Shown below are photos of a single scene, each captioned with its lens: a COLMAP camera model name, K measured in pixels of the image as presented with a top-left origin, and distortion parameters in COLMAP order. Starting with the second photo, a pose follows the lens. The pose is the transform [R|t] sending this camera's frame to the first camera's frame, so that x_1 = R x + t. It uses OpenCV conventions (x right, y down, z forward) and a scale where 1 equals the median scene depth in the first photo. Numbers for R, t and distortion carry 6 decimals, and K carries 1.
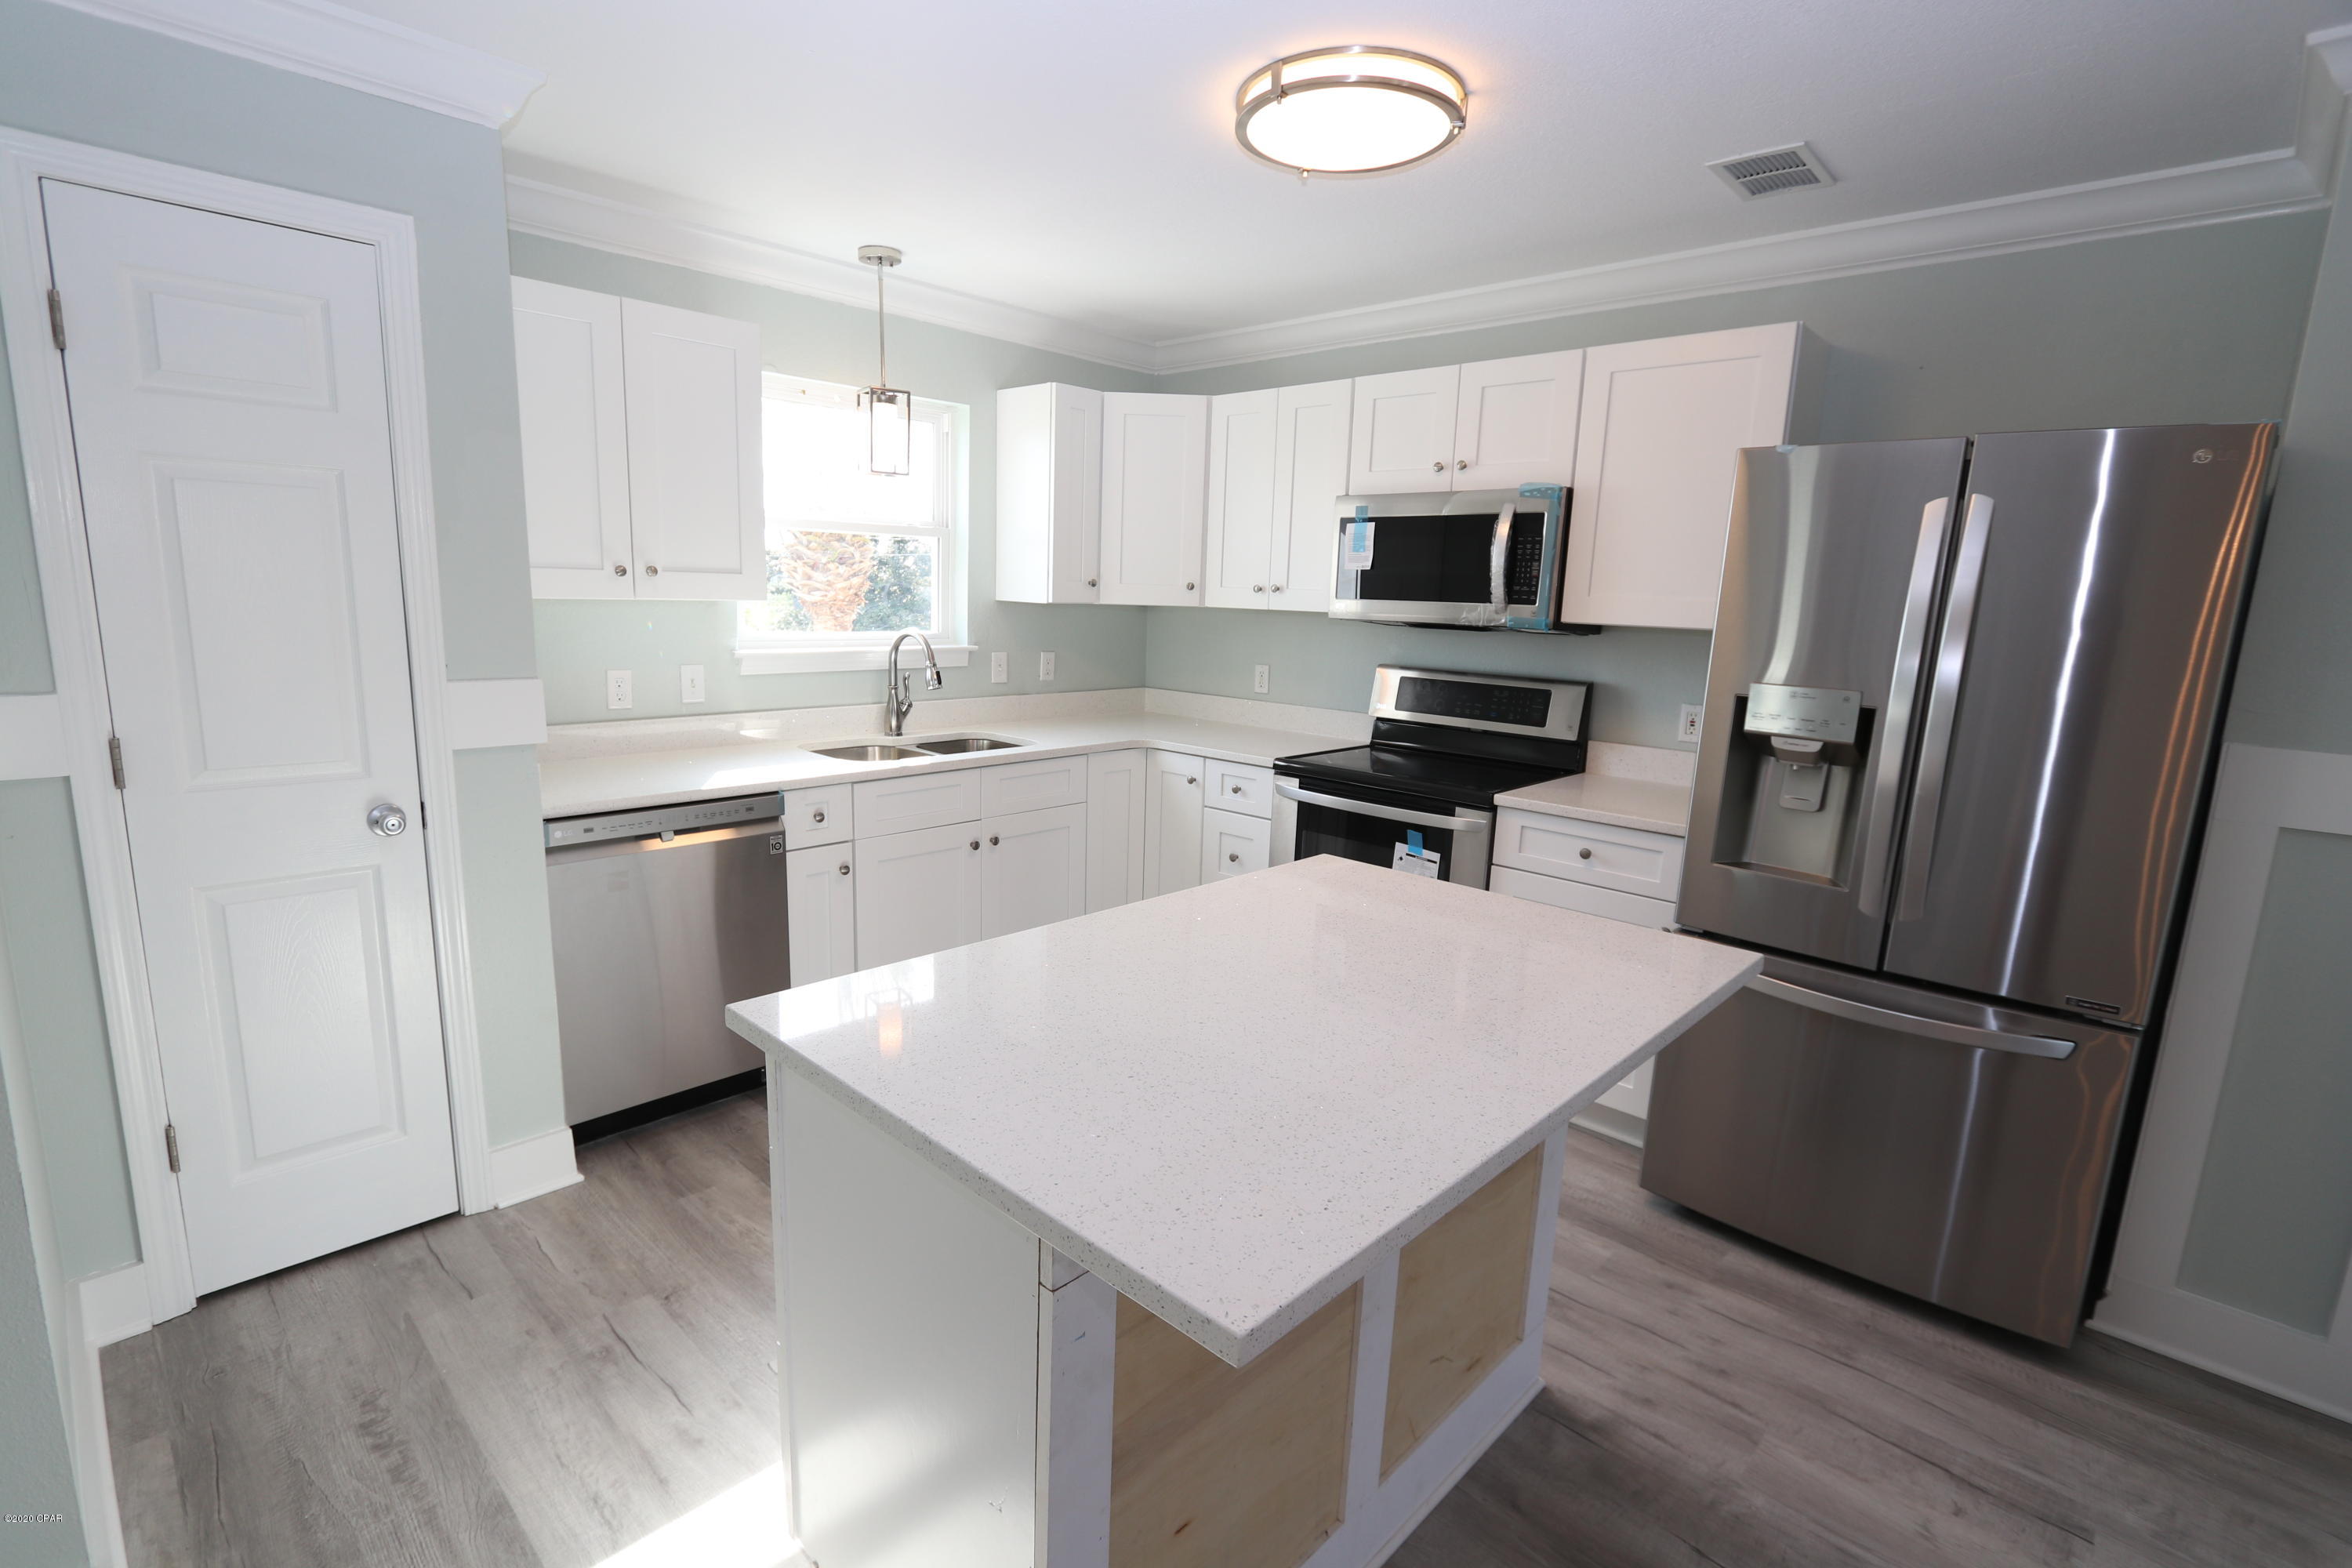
lens RADIAL K [[1084.0, 0, 1182.4], [0, 1084.0, 807.1], [0, 0, 1]] dist [-0.016617, 0.003080]
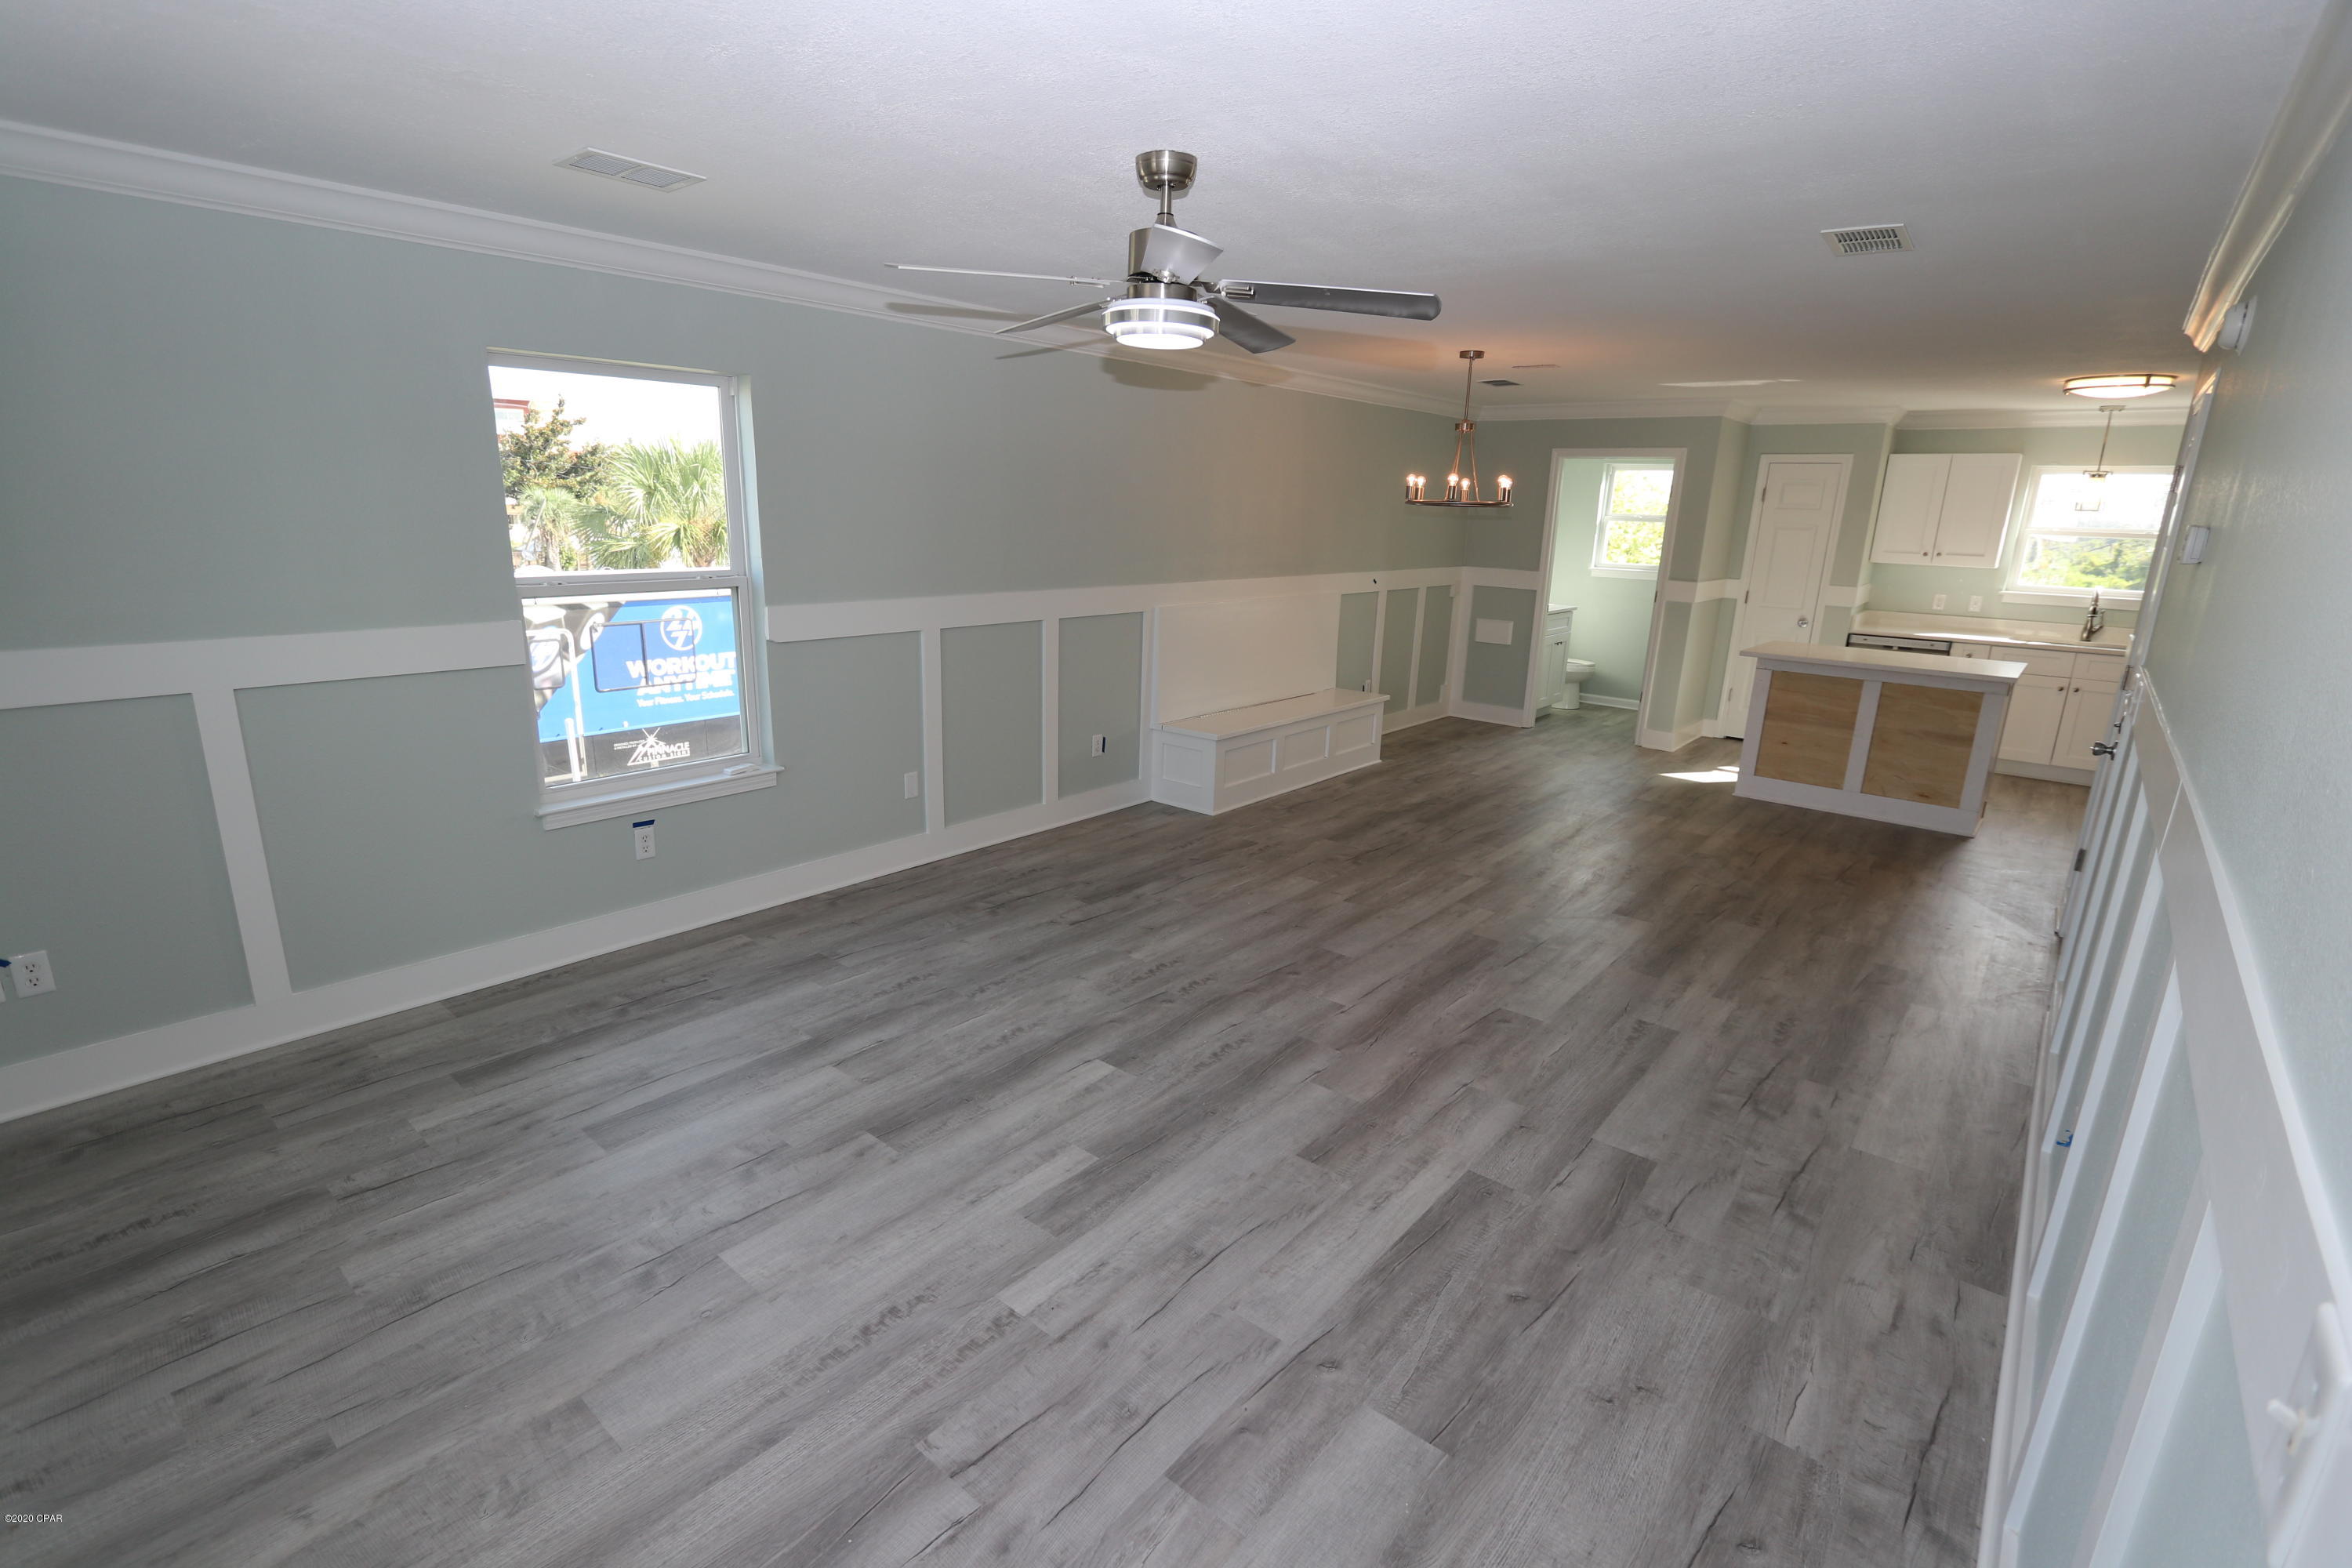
lens RADIAL K [[1084.0, 0, 1154.1], [0, 1084.0, 794.3], [0, 0, 1]] dist [-0.016617, 0.003080]
pose [[0.042368, 0.215967, -0.975481, 3.112766], [-0.192608, 0.959809, 0.204131, 0.255882], [0.980361, 0.179237, 0.082262, -1.437786]]
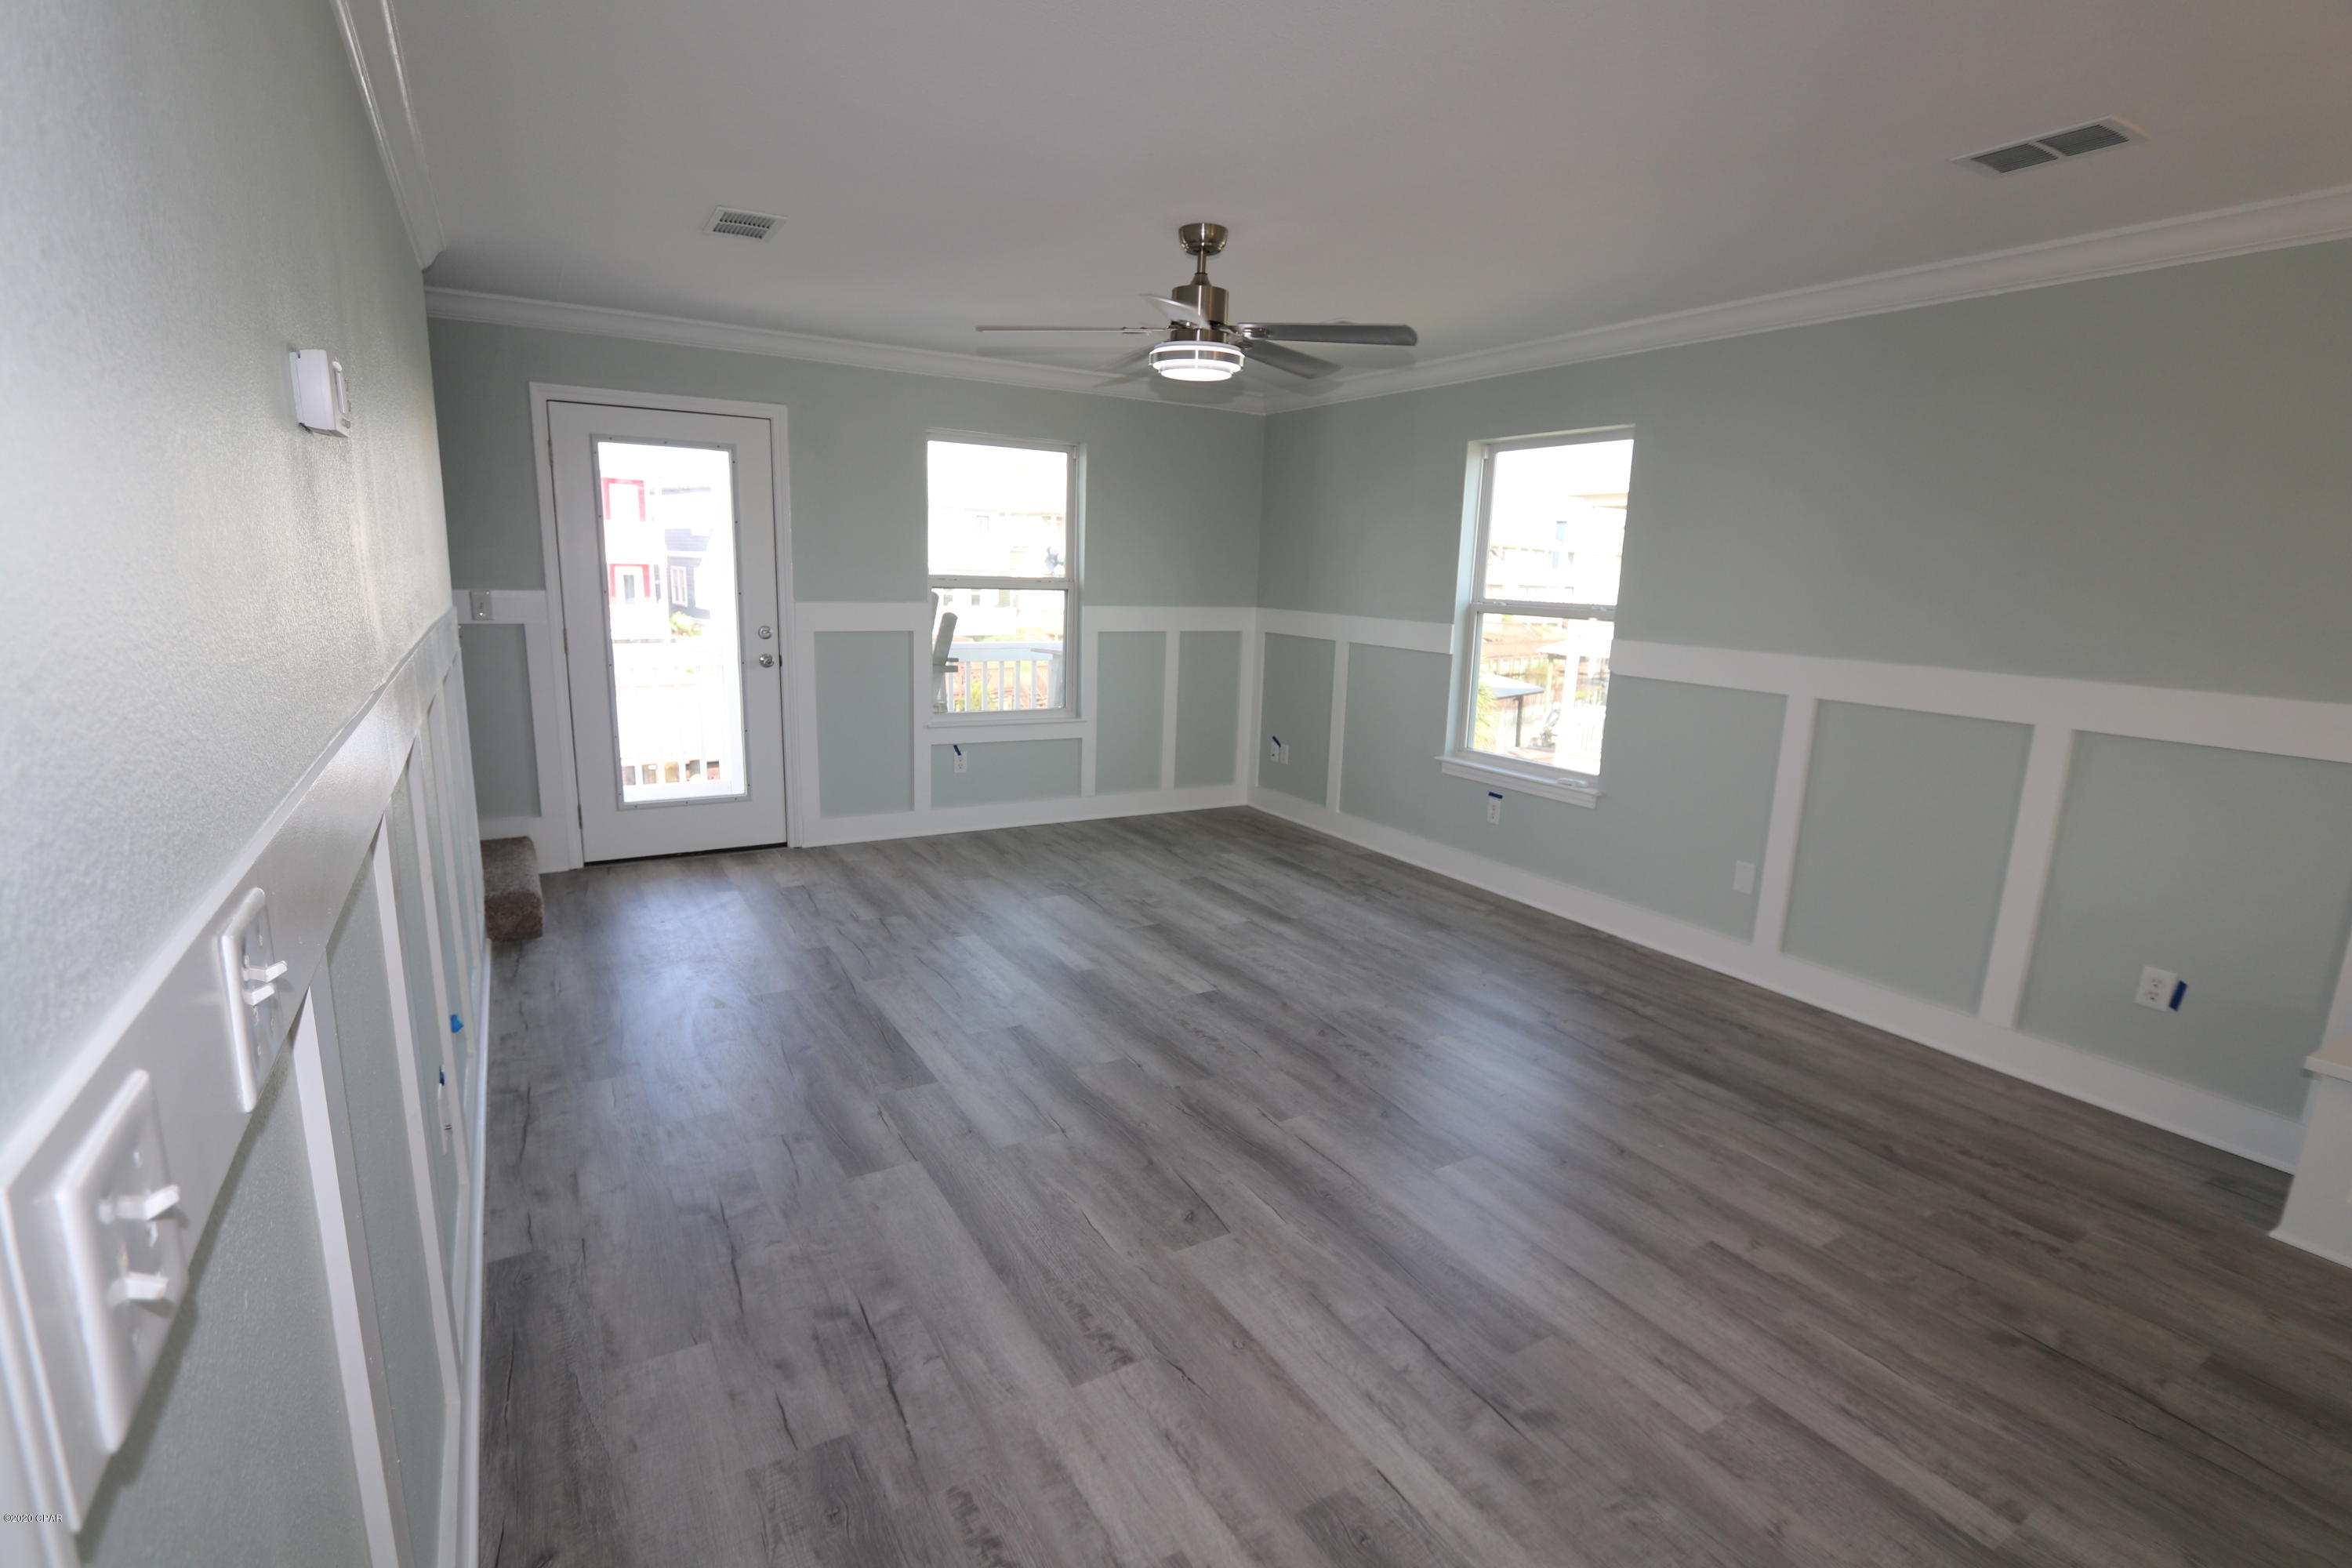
lens RADIAL K [[1084.0, 0, 1152.9], [0, 1084.0, 790.0], [0, 0, 1]] dist [-0.016617, 0.003080]
pose [[-0.955828, -0.130832, 0.263203, 1.257425], [-0.024674, 0.928026, 0.371697, -0.031520], [-0.292889, 0.348785, -0.890261, 0.274186]]
